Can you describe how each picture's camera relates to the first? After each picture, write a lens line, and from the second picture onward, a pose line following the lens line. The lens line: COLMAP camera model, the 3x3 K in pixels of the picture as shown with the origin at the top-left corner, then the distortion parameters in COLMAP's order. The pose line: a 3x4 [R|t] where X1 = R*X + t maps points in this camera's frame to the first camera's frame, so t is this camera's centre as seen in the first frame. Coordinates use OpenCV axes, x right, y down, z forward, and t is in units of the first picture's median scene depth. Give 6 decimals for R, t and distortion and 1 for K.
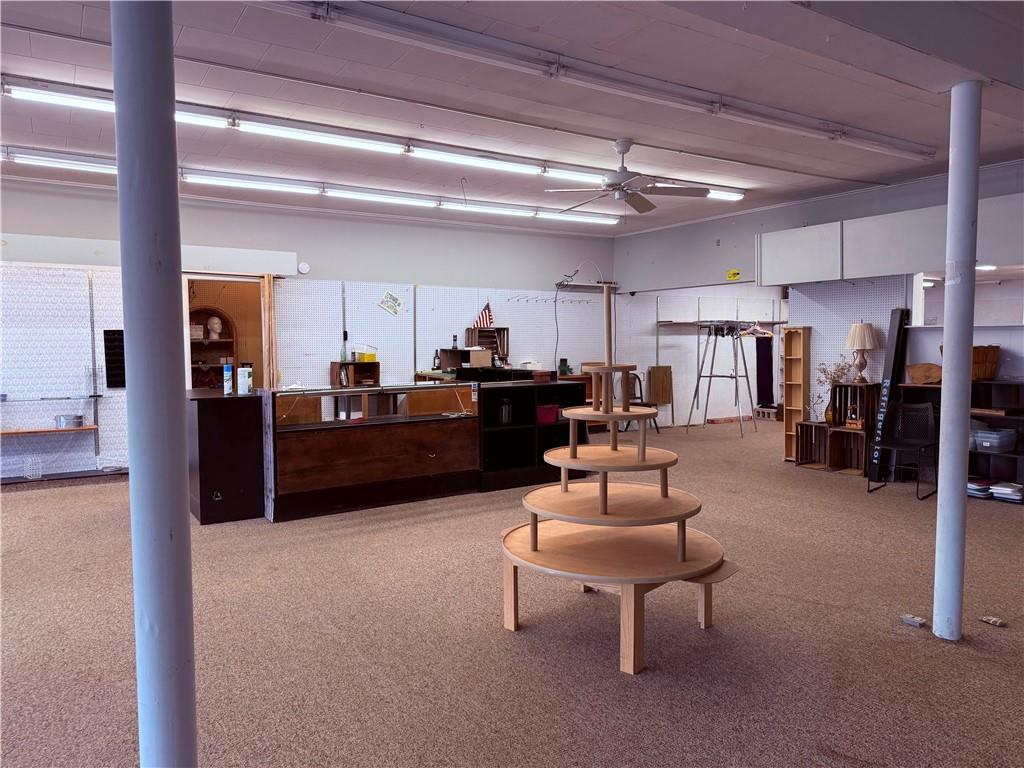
lens RADIAL K [[730.1, 0, 512.0], [0, 730.1, 384.0], [0, 0, 1]] dist [0.053187, -0.002583]
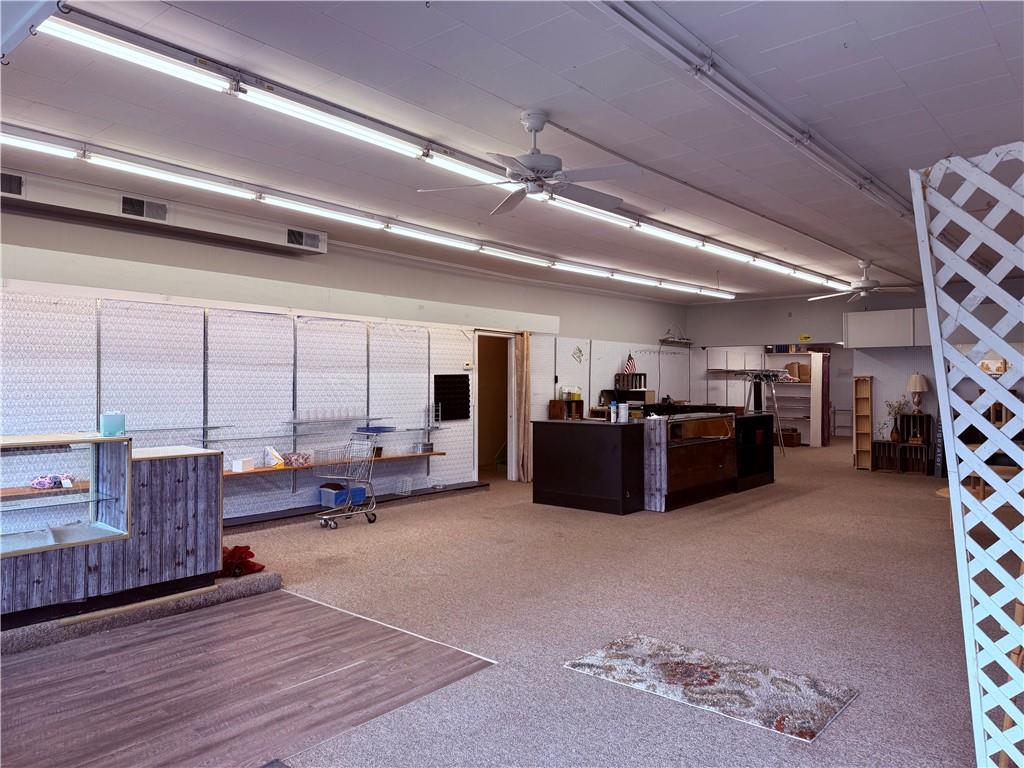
lens RADIAL K [[711.3, 0, 512.0], [0, 711.3, 384.0], [0, 0, 1]] dist [-0.003797, -0.001191]
pose [[0.962401, 0.005977, 0.271568, -0.633739], [0.009336, 0.998439, -0.055063, 0.008702], [-0.271474, 0.055528, 0.960843, -0.152237]]
